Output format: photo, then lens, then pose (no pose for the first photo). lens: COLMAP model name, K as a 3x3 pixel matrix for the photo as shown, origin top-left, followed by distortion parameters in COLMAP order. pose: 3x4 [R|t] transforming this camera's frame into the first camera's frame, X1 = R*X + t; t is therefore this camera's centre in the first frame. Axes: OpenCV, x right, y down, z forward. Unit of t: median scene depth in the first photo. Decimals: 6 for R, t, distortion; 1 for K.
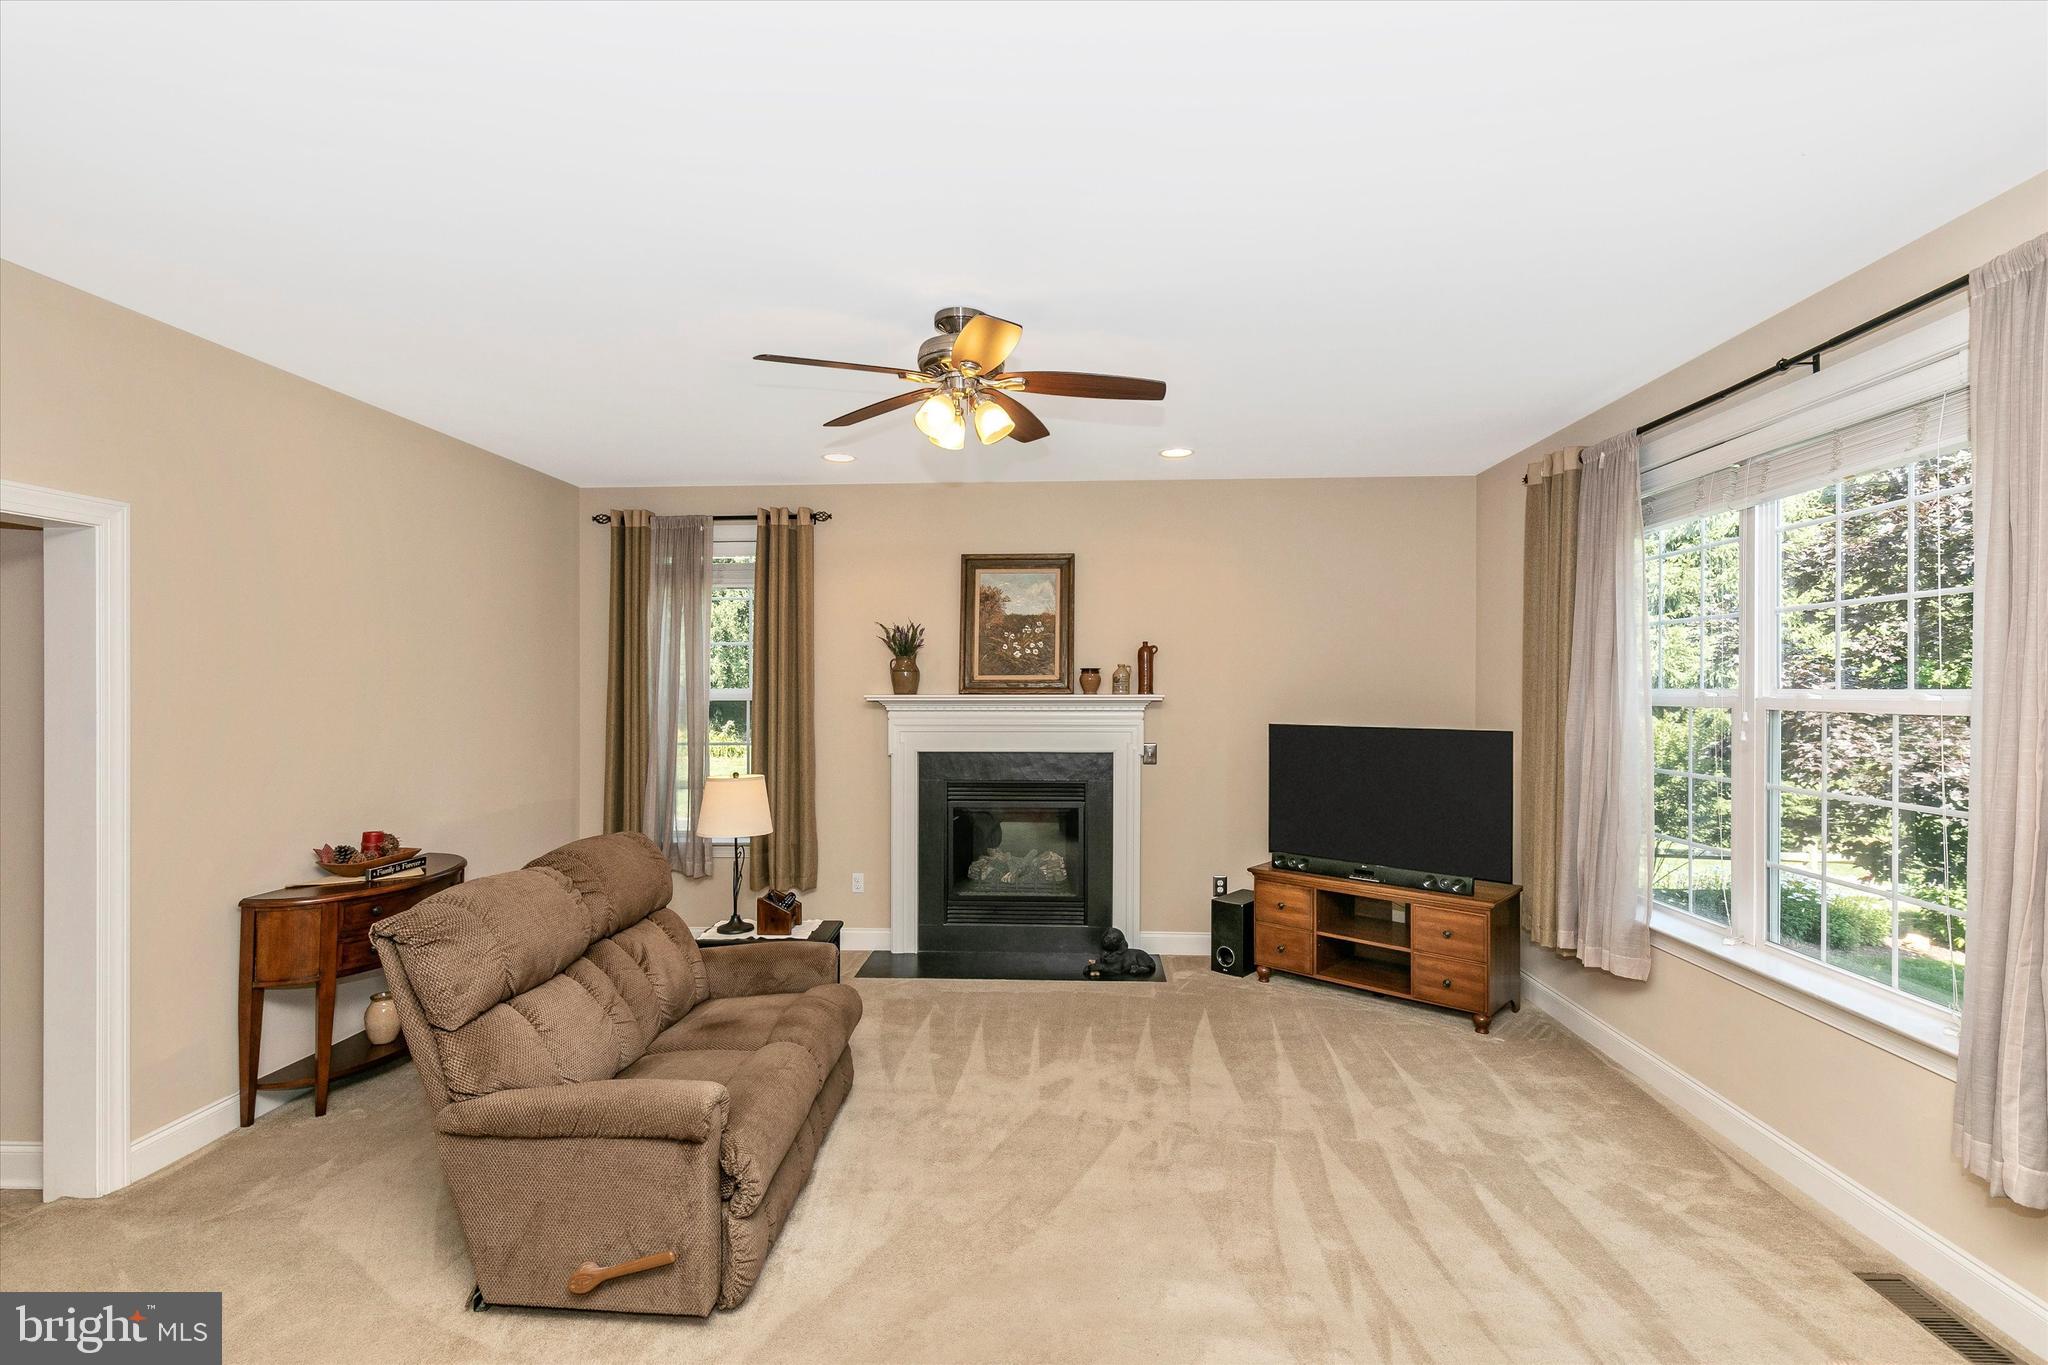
lens RADIAL K [[894.2, 0, 1068.1], [0, 894.2, 683.9], [0, 0, 1]] dist [0.007202, -0.001761]
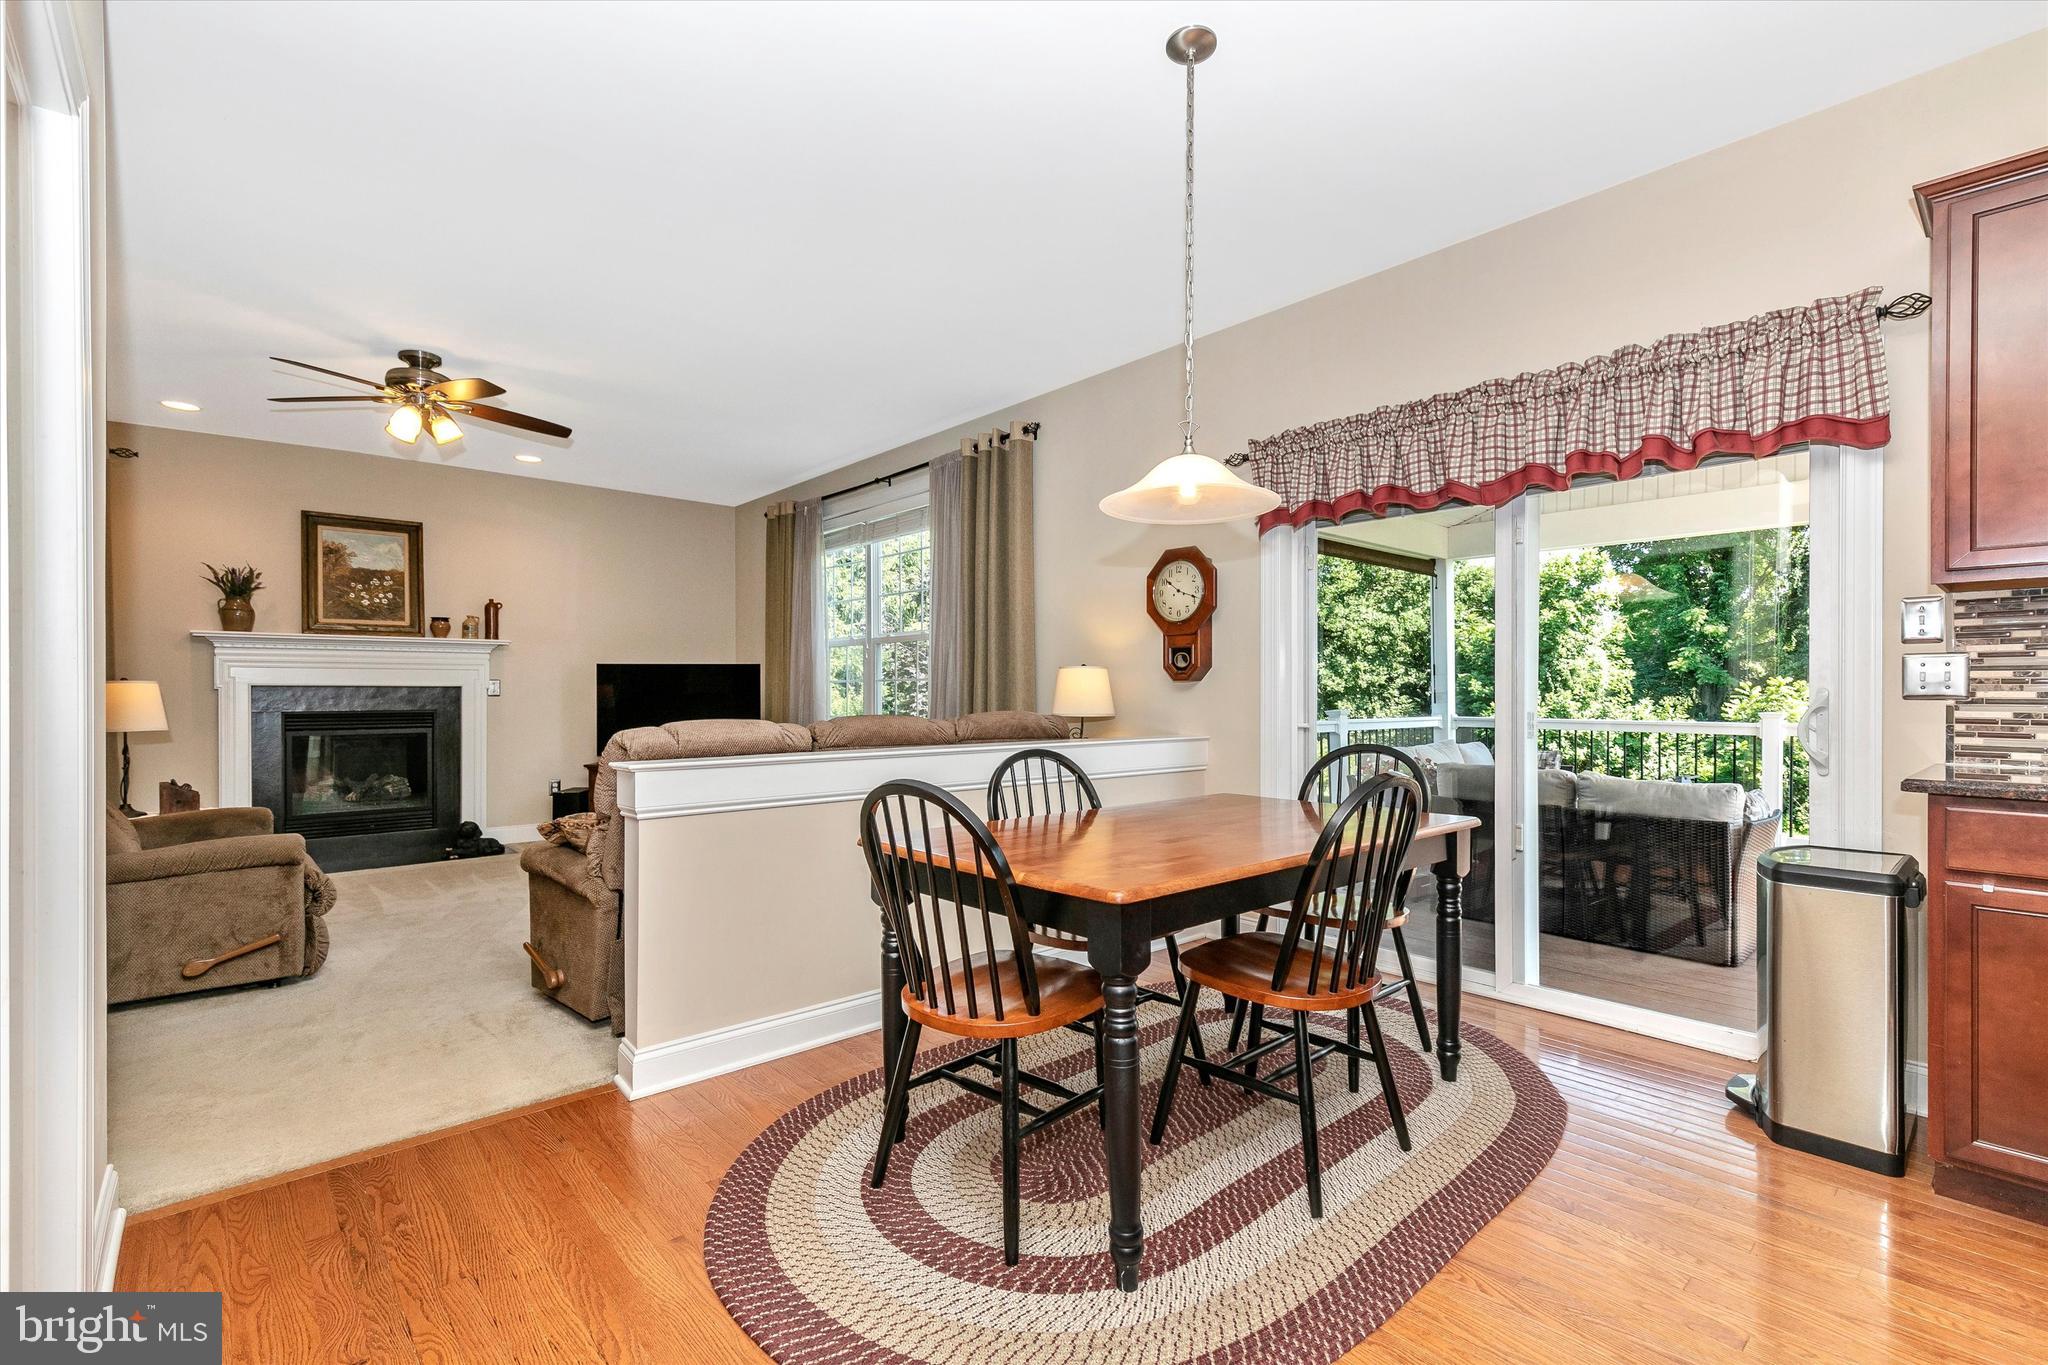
lens RADIAL K [[894.2, 0, 1037.4], [0, 894.2, 693.8], [0, 0, 1]] dist [0.007202, -0.001761]
pose [[0.710598, -0.003527, 0.703590, -0.261136], [0.007164, 0.999972, -0.002222, 0.096935], [-0.703562, 0.006620, 0.710603, -0.462445]]
